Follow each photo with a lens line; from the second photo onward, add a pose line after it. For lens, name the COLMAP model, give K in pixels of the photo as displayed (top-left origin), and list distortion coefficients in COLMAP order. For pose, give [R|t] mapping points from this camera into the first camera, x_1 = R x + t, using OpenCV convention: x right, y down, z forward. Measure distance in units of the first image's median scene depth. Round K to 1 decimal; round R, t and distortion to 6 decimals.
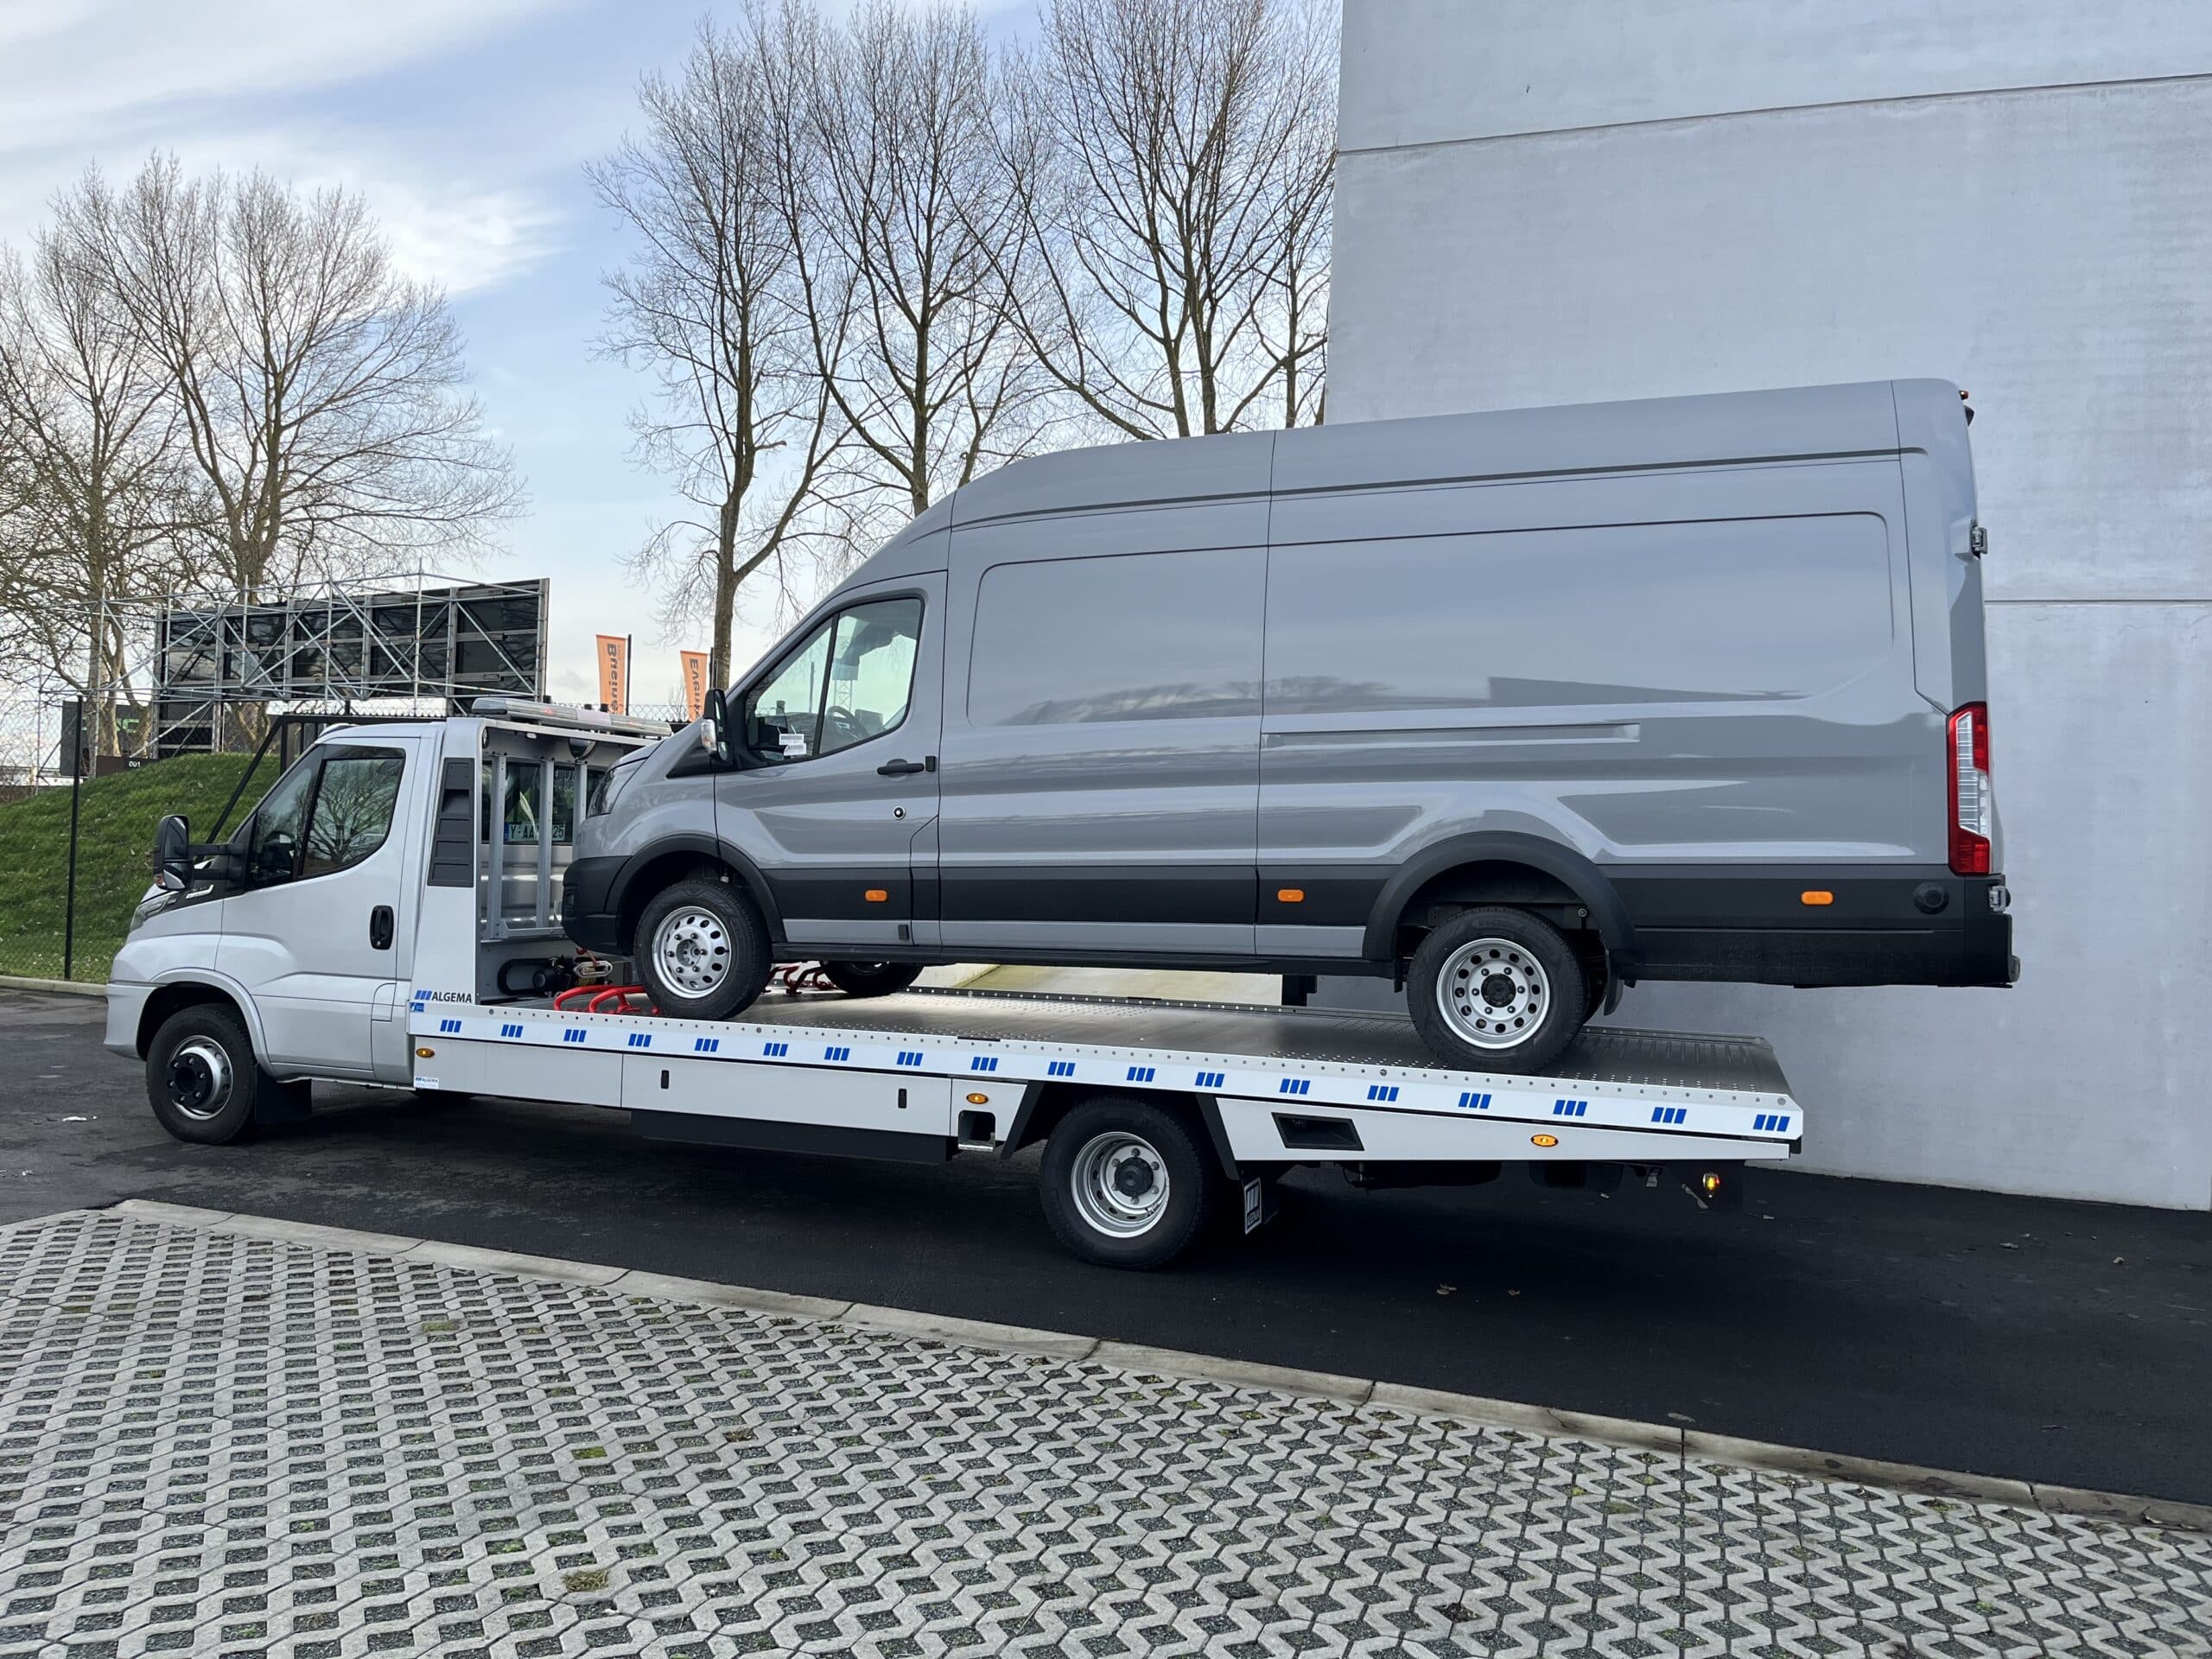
lens RADIAL K [[1678.6, 0, 1106.0], [0, 1678.6, 829.5], [0, 0, 1]] dist [0.064659, -0.105841]
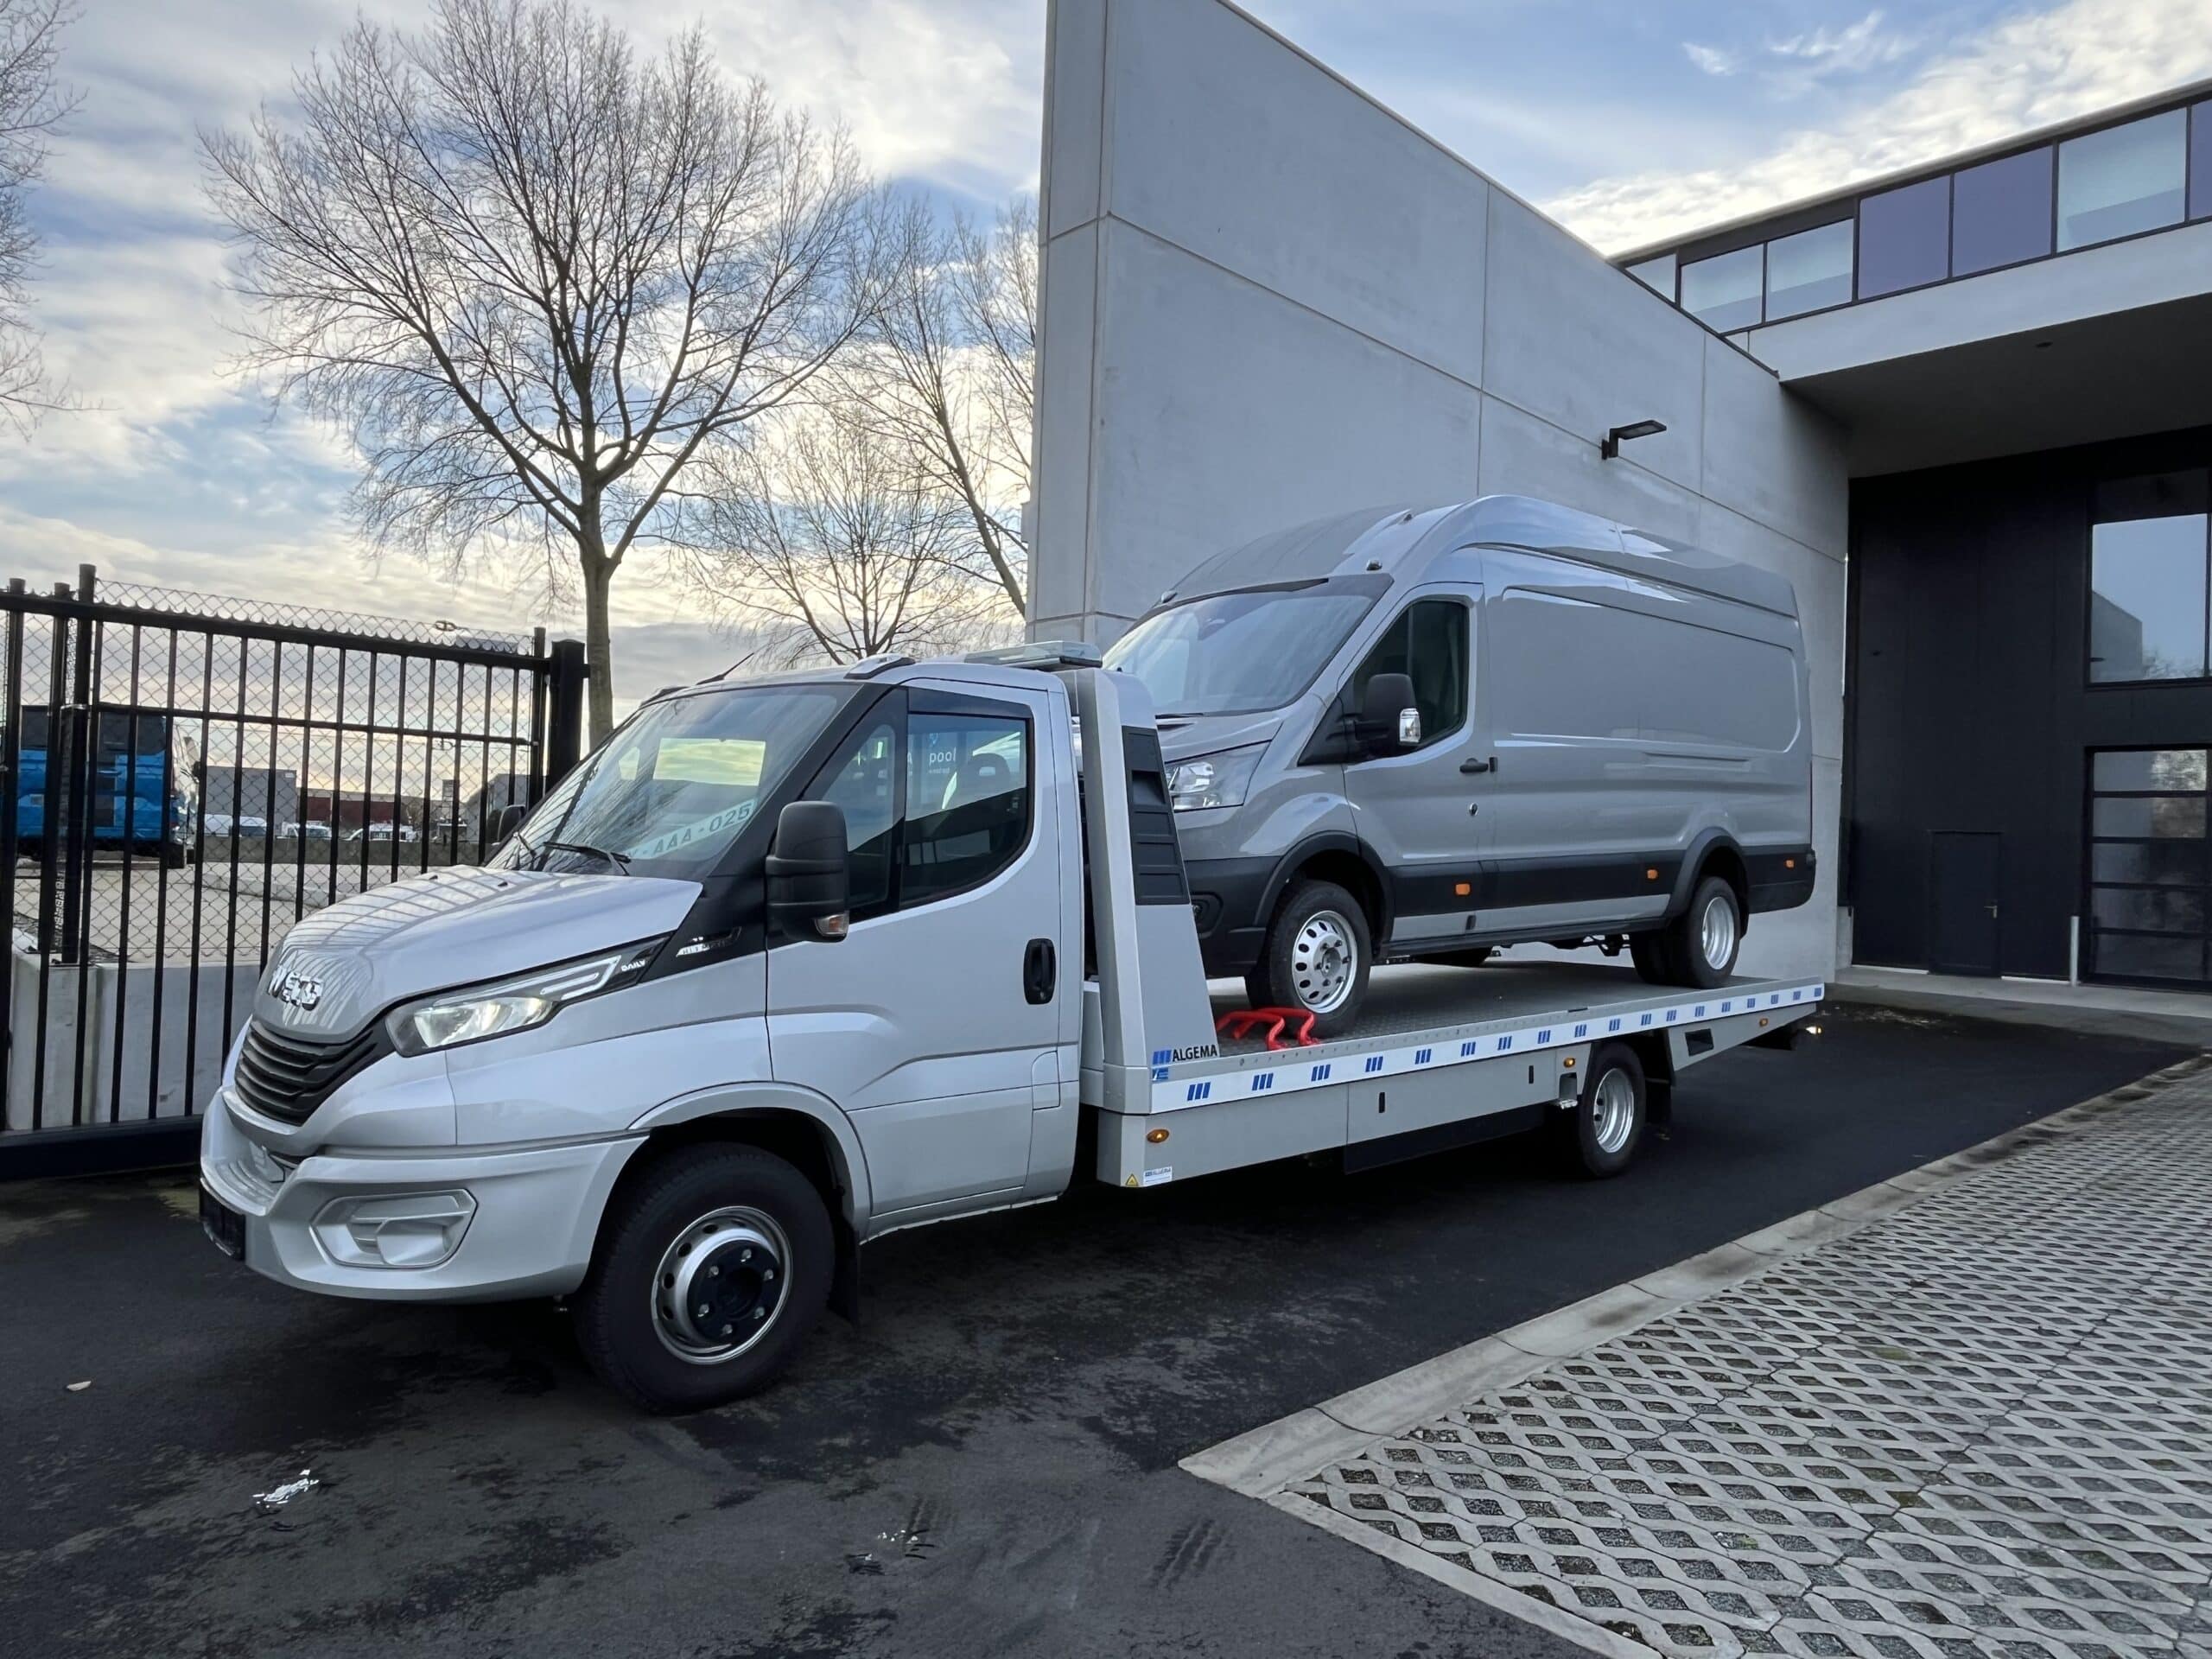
lens RADIAL K [[1378.0, 0, 1106.0], [0, 1378.0, 829.5], [0, 0, 1]] dist [-0.000253, -0.000046]
pose [[0.472849, -0.012418, 0.881056, -0.982362], [-0.022171, 0.999416, 0.025985, -0.014672], [-0.880865, -0.031821, 0.472298, 0.785573]]
